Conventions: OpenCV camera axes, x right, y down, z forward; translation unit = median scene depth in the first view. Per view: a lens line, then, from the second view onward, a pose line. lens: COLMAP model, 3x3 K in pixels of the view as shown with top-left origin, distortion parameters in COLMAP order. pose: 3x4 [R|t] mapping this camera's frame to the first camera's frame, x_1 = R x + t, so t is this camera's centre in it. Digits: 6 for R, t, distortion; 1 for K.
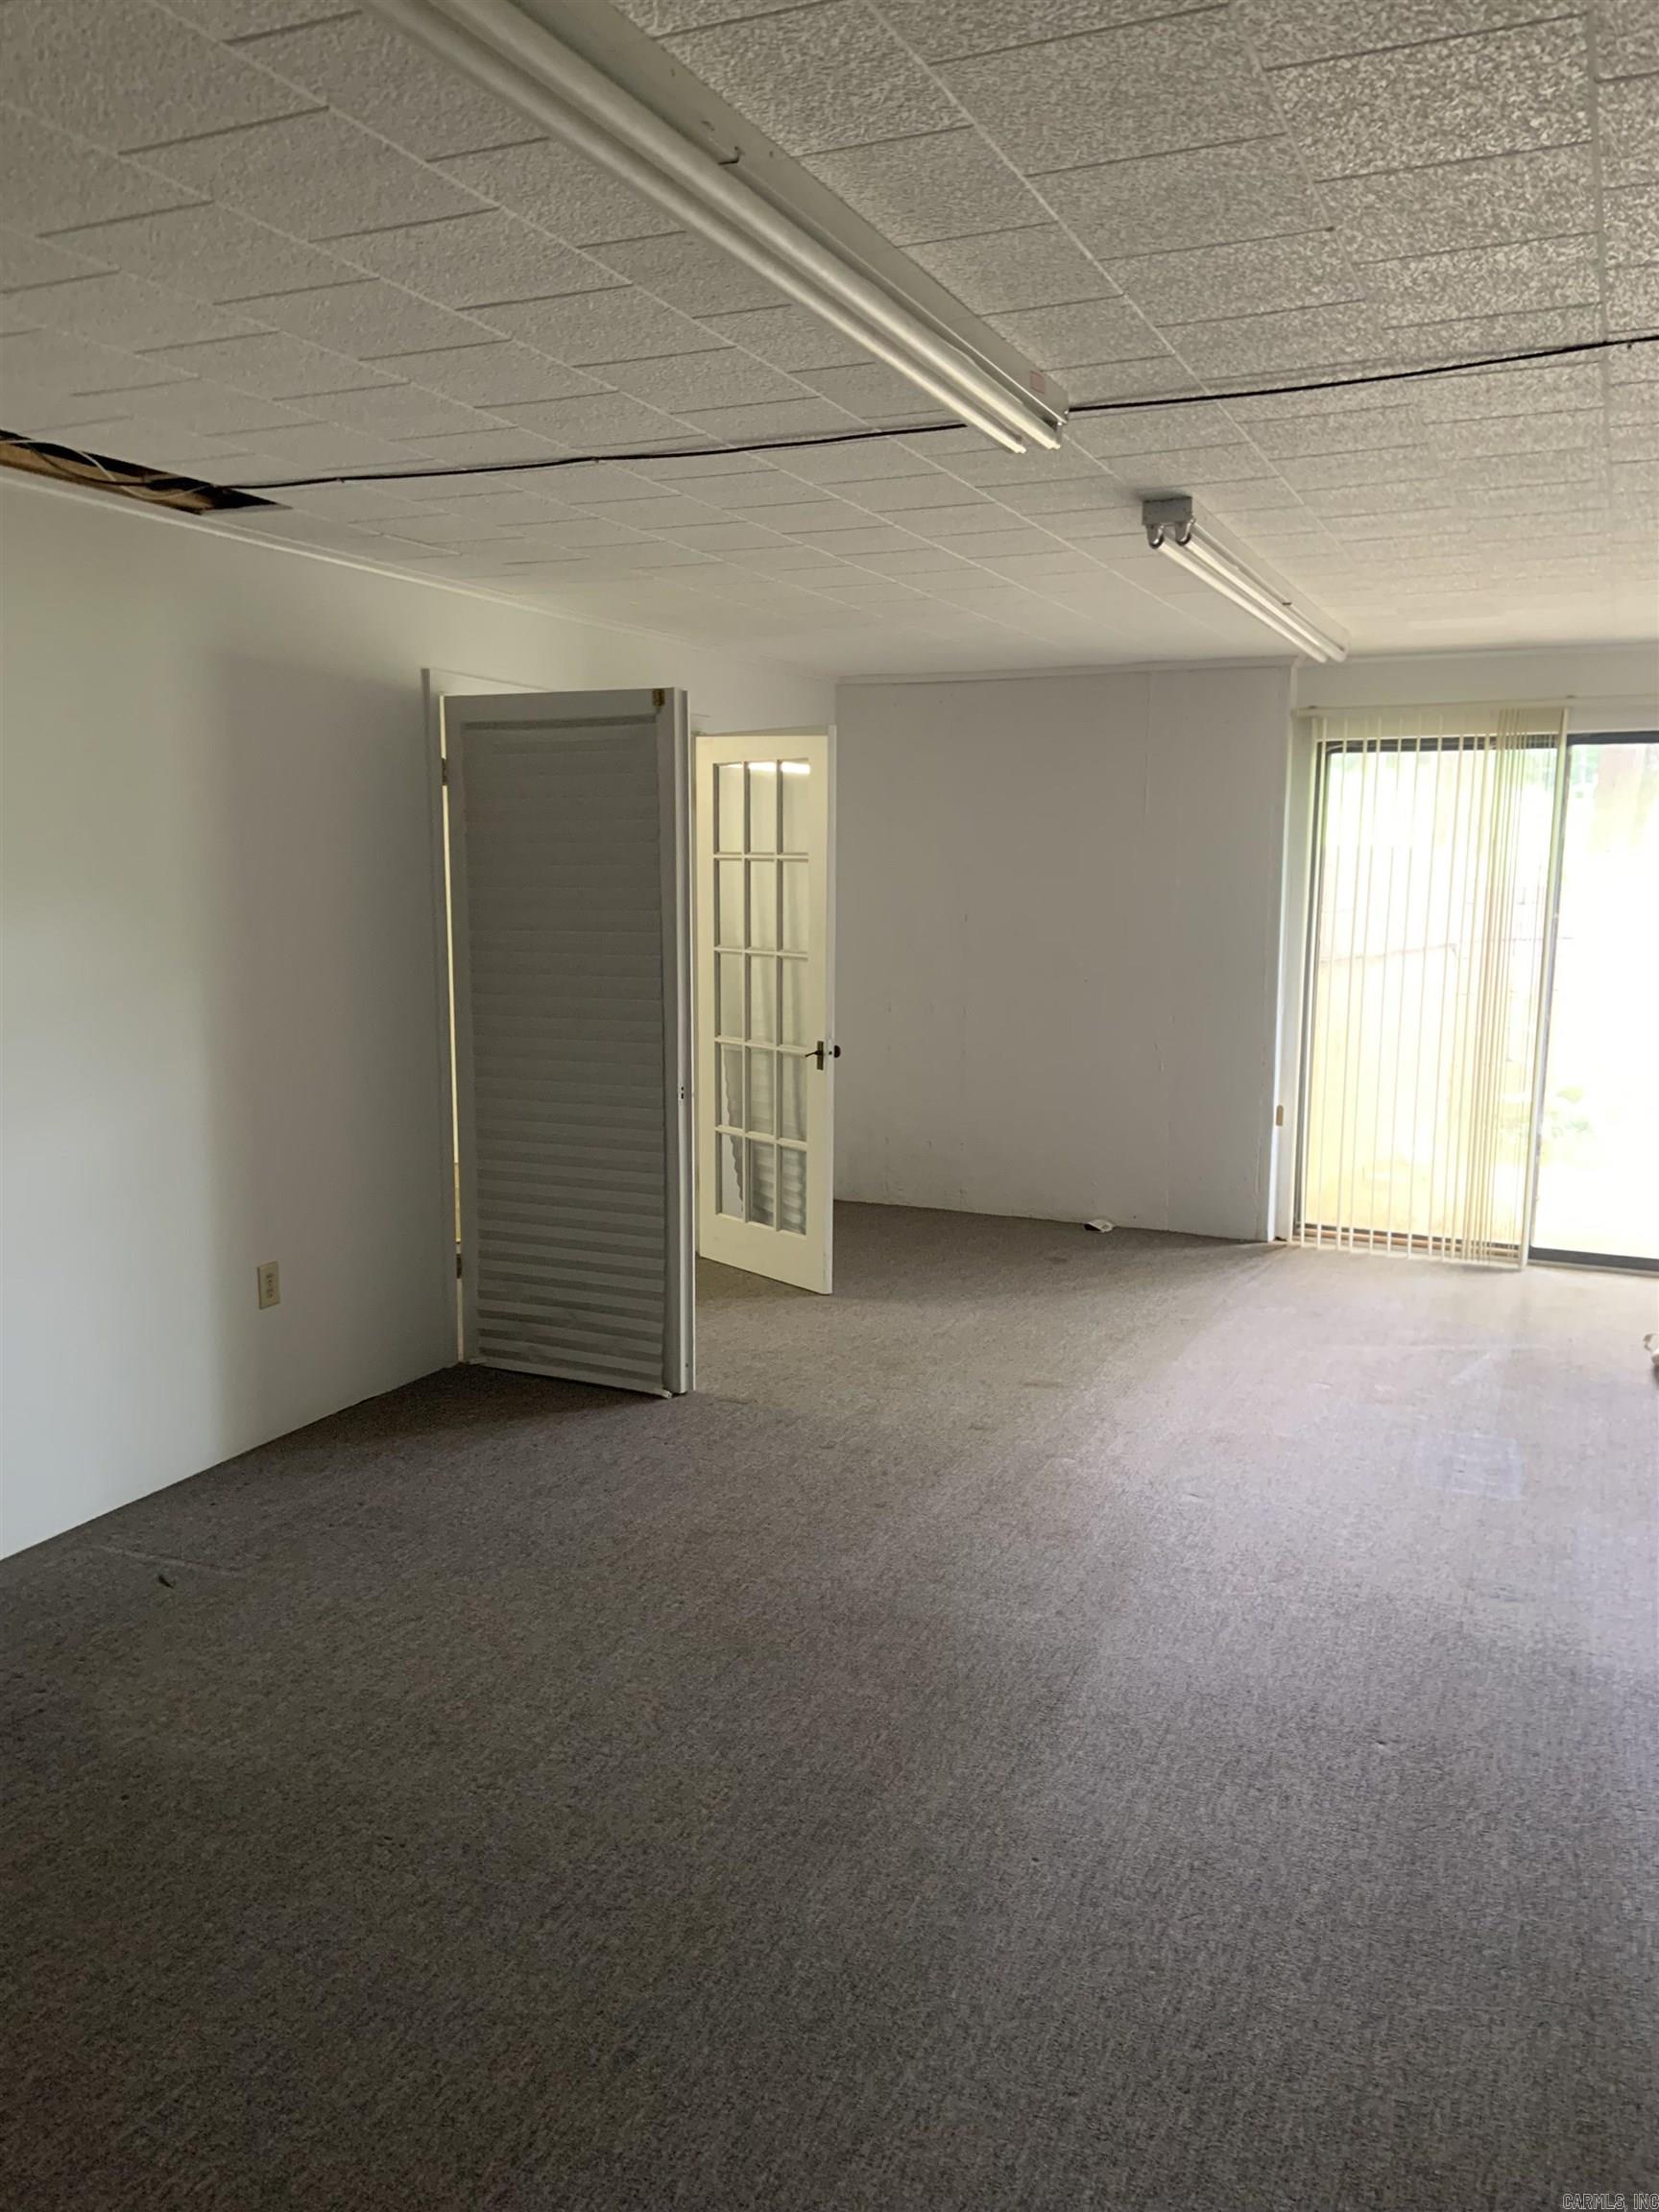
lens RADIAL K [[1675.3, 0, 829.5], [0, 1675.3, 1106.0], [0, 0, 1]] dist [0.071039, -0.094123]
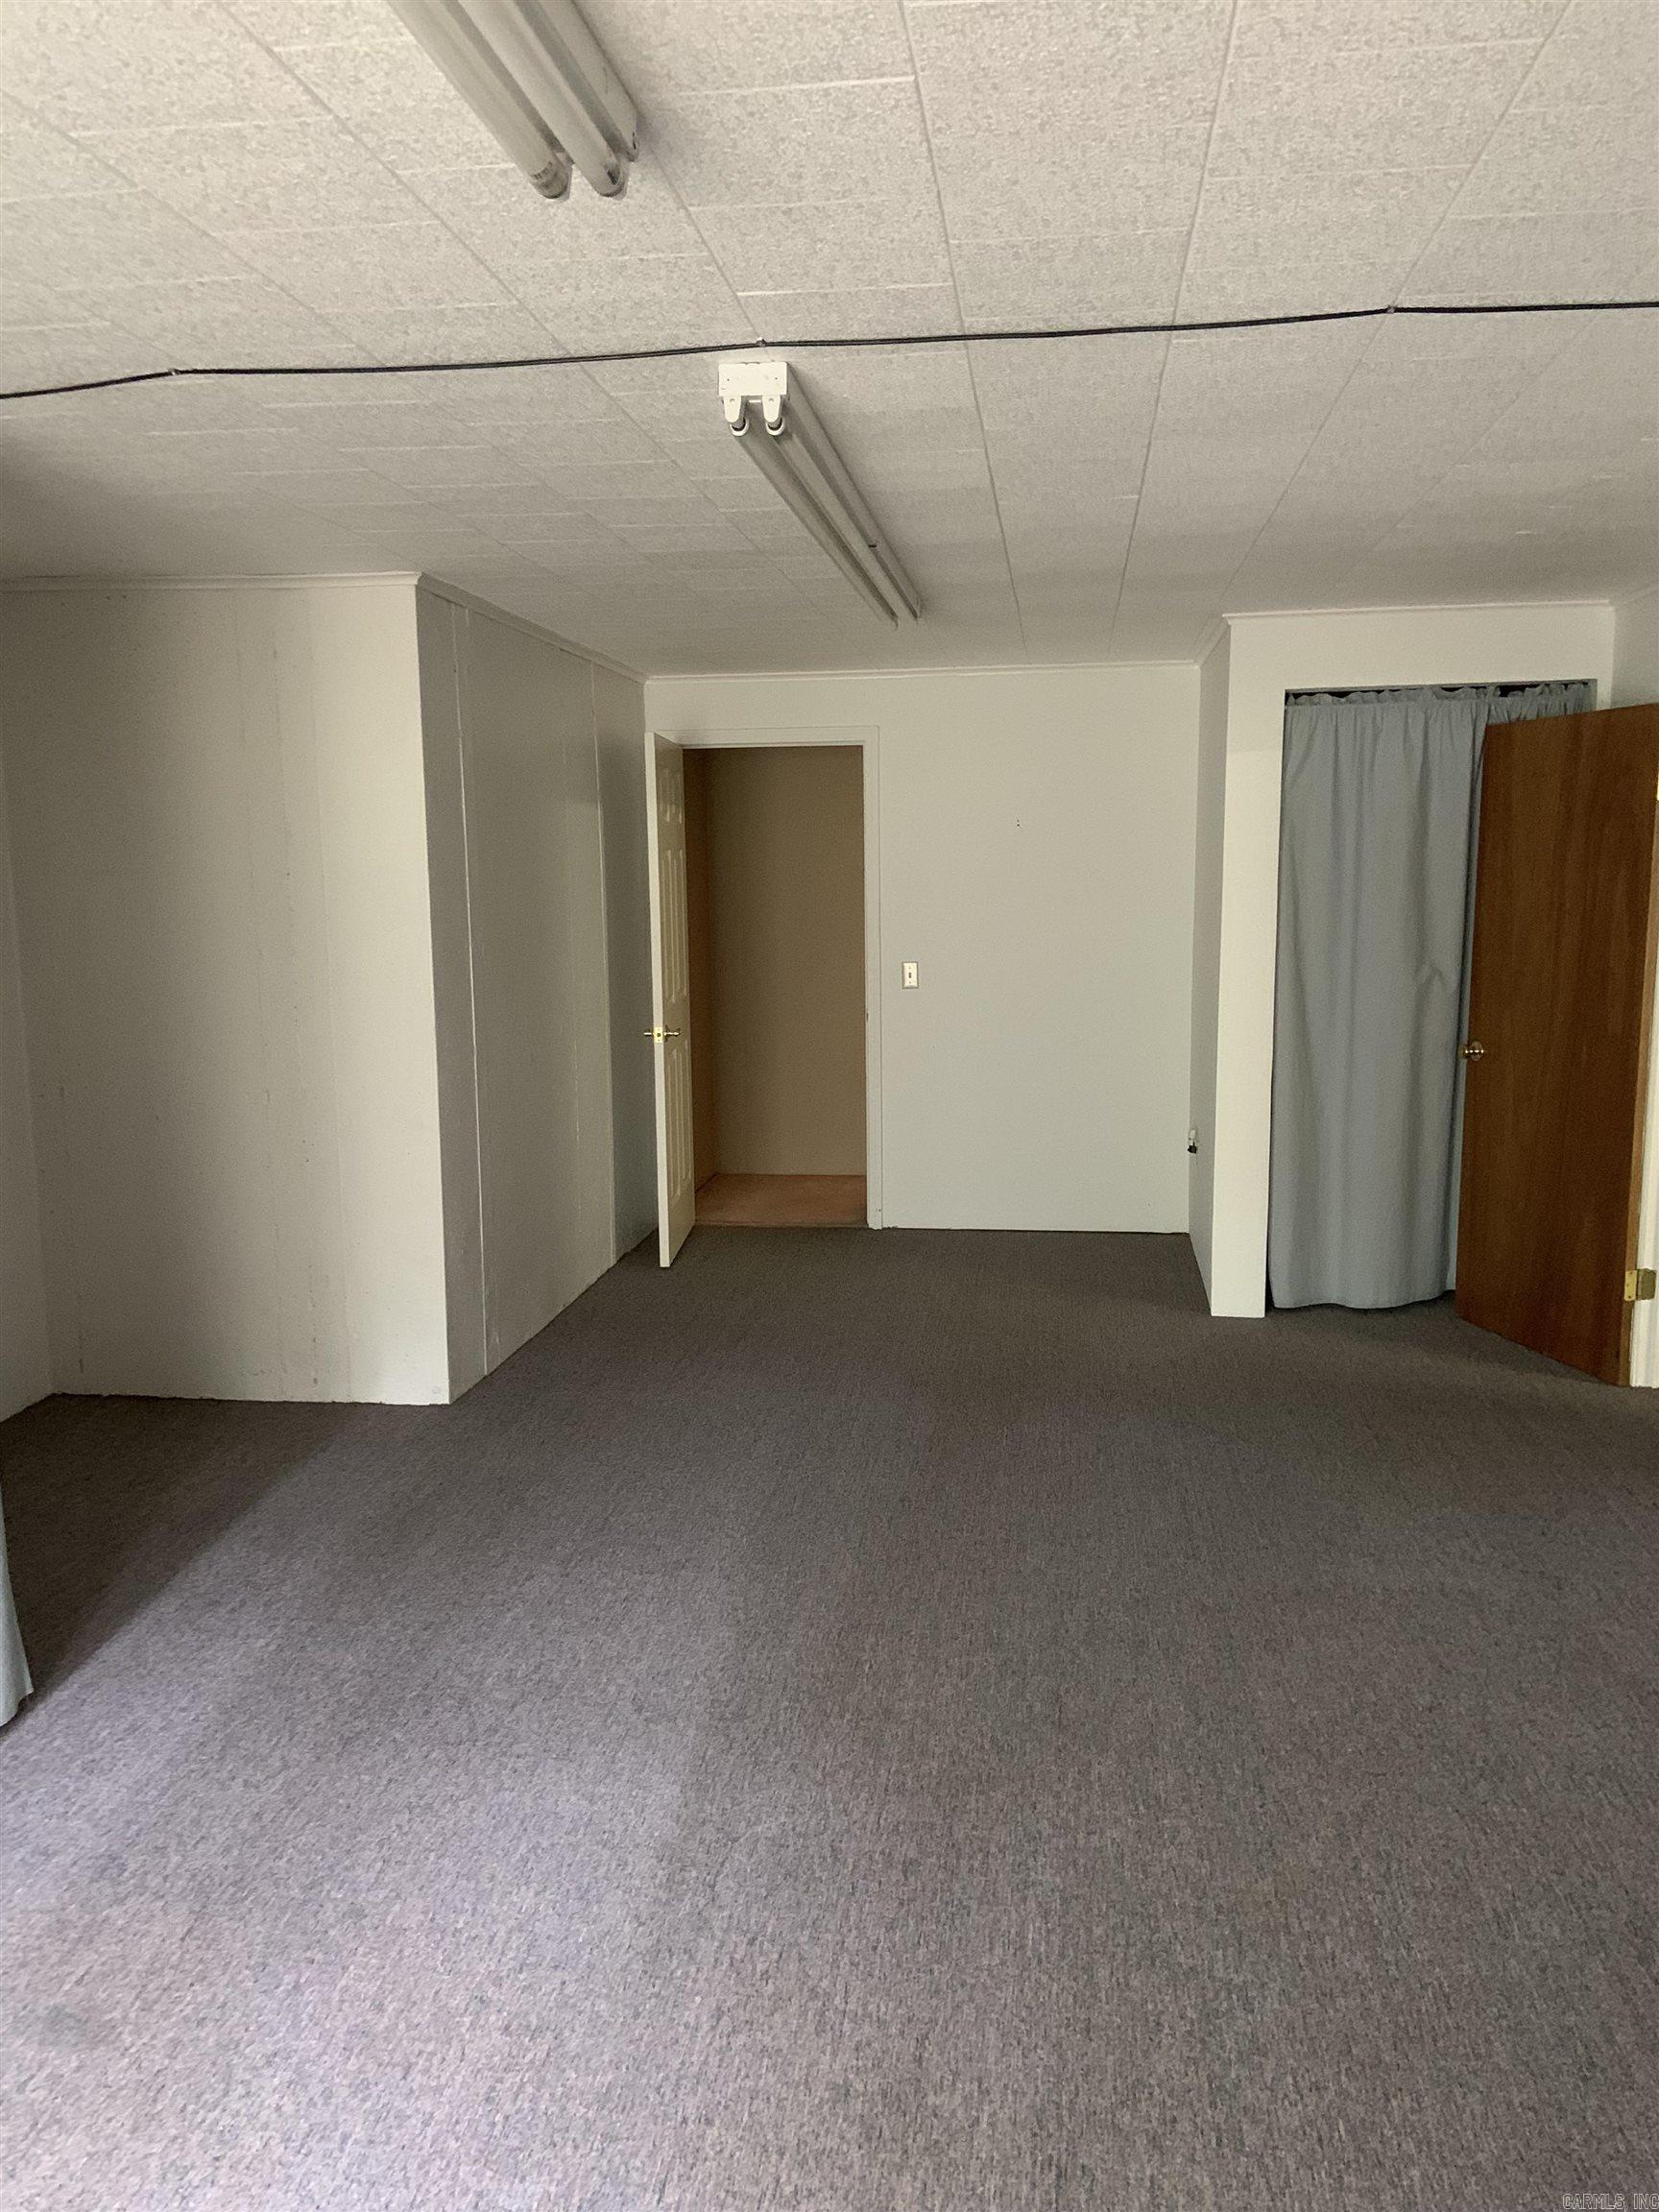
lens RADIAL K [[1675.3, 0, 829.5], [0, 1675.3, 1106.0], [0, 0, 1]] dist [0.071039, -0.094123]
pose [[-0.958205, 0.038551, -0.283475, 0.334057], [-0.043266, 0.959953, 0.276799, -0.265375], [0.282793, 0.277495, -0.918164, 1.805145]]
